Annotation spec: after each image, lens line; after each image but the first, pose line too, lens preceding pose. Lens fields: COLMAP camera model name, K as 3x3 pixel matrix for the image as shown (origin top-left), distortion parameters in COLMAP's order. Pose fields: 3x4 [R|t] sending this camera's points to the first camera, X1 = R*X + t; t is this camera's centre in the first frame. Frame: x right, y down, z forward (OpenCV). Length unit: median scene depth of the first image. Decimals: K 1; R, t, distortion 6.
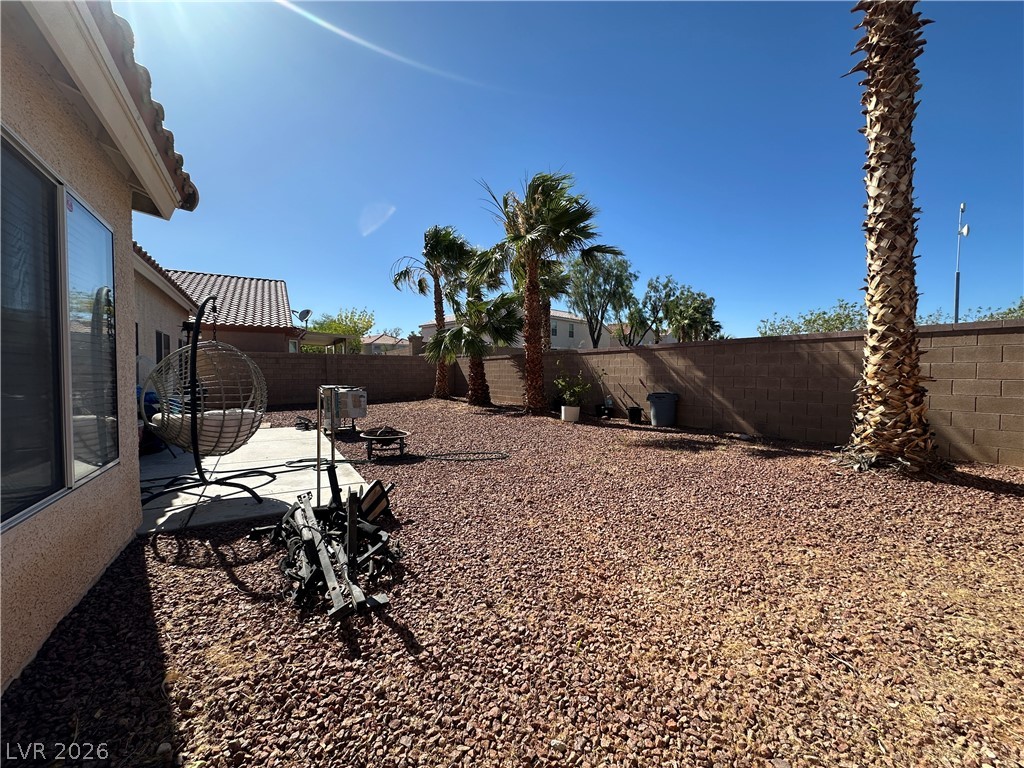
lens RADIAL K [[410.5, 0, 511.6], [0, 410.5, 385.3], [0, 0, 1]] dist [-0.000567, -0.000109]
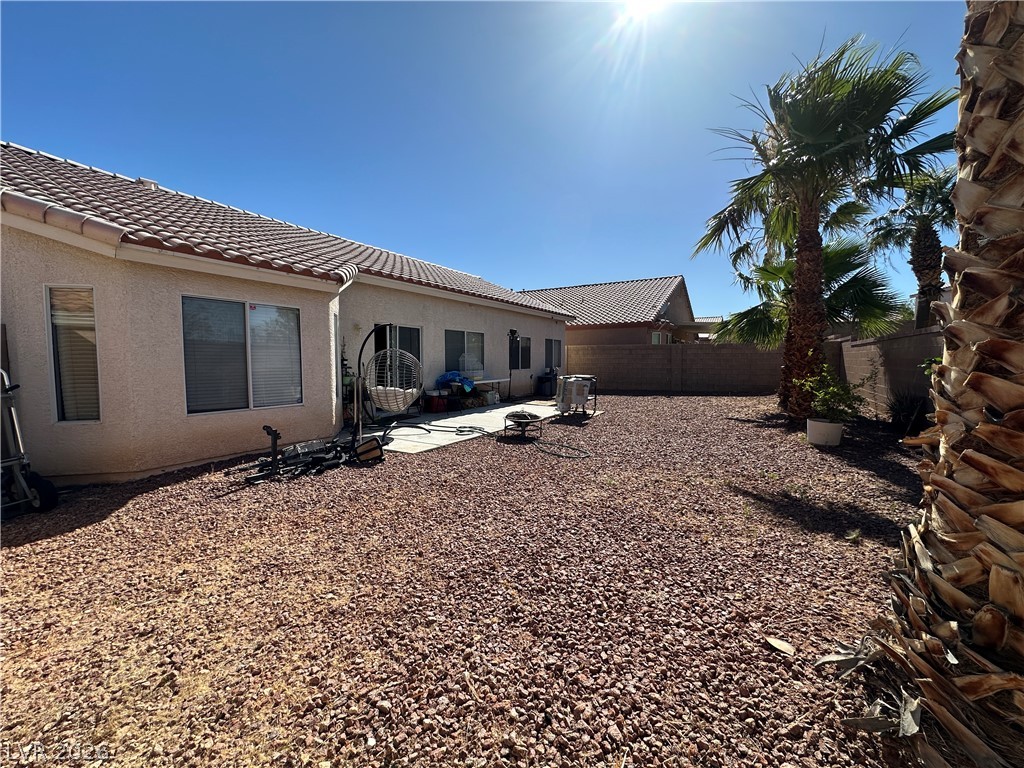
lens RADIAL K [[410.5, 0, 511.9], [0, 410.5, 384.6], [0, 0, 1]] dist [-0.000567, -0.000109]
pose [[0.461195, 0.055190, -0.885581, 0.299904], [-0.027943, 0.998472, 0.047673, -0.013661], [0.886859, 0.002759, 0.462032, 0.172959]]
